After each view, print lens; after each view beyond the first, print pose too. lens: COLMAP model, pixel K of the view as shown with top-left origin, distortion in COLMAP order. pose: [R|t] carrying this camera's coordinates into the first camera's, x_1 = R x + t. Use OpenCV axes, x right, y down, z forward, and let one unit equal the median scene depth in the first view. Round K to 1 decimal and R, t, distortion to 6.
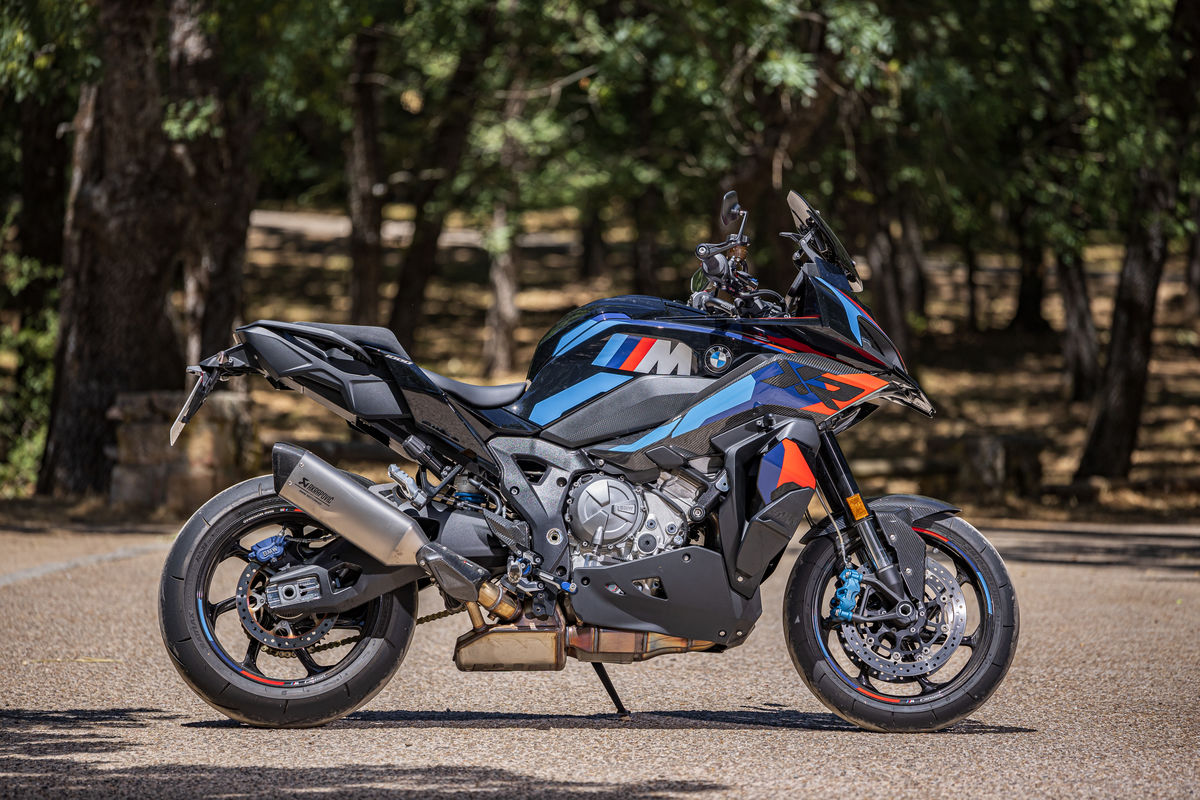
lens RADIAL K [[4491.9, 0, 600.0], [0, 4491.9, 400.0], [0, 0, 1]] dist [1.714854, 0.025486]
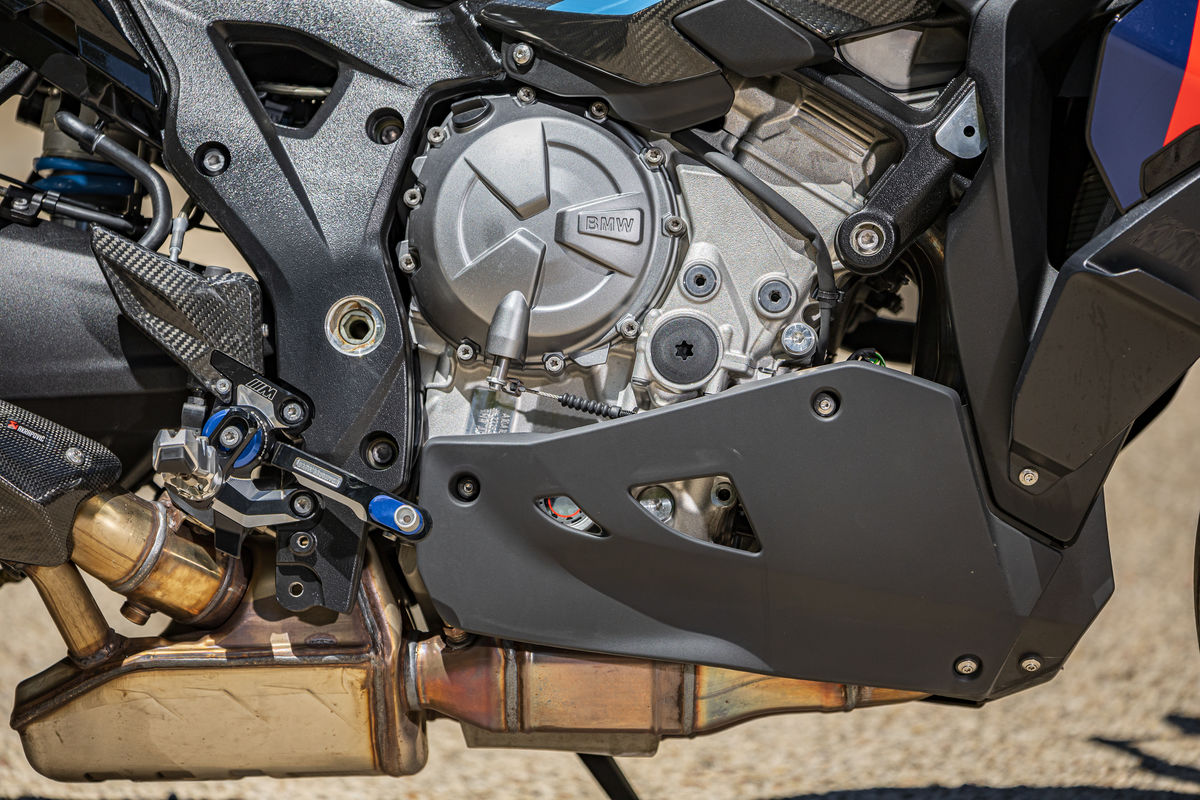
lens RADIAL K [[7073.0, 0, 600.0], [0, 7073.0, 400.0], [0, 0, 1]] dist [2.989903, -4.463551]
pose [[0.998898, -0.006865, -0.046422, 0.025199], [0.010136, 0.997455, 0.070578, 0.004249], [0.045820, -0.070971, 0.996425, 0.566037]]
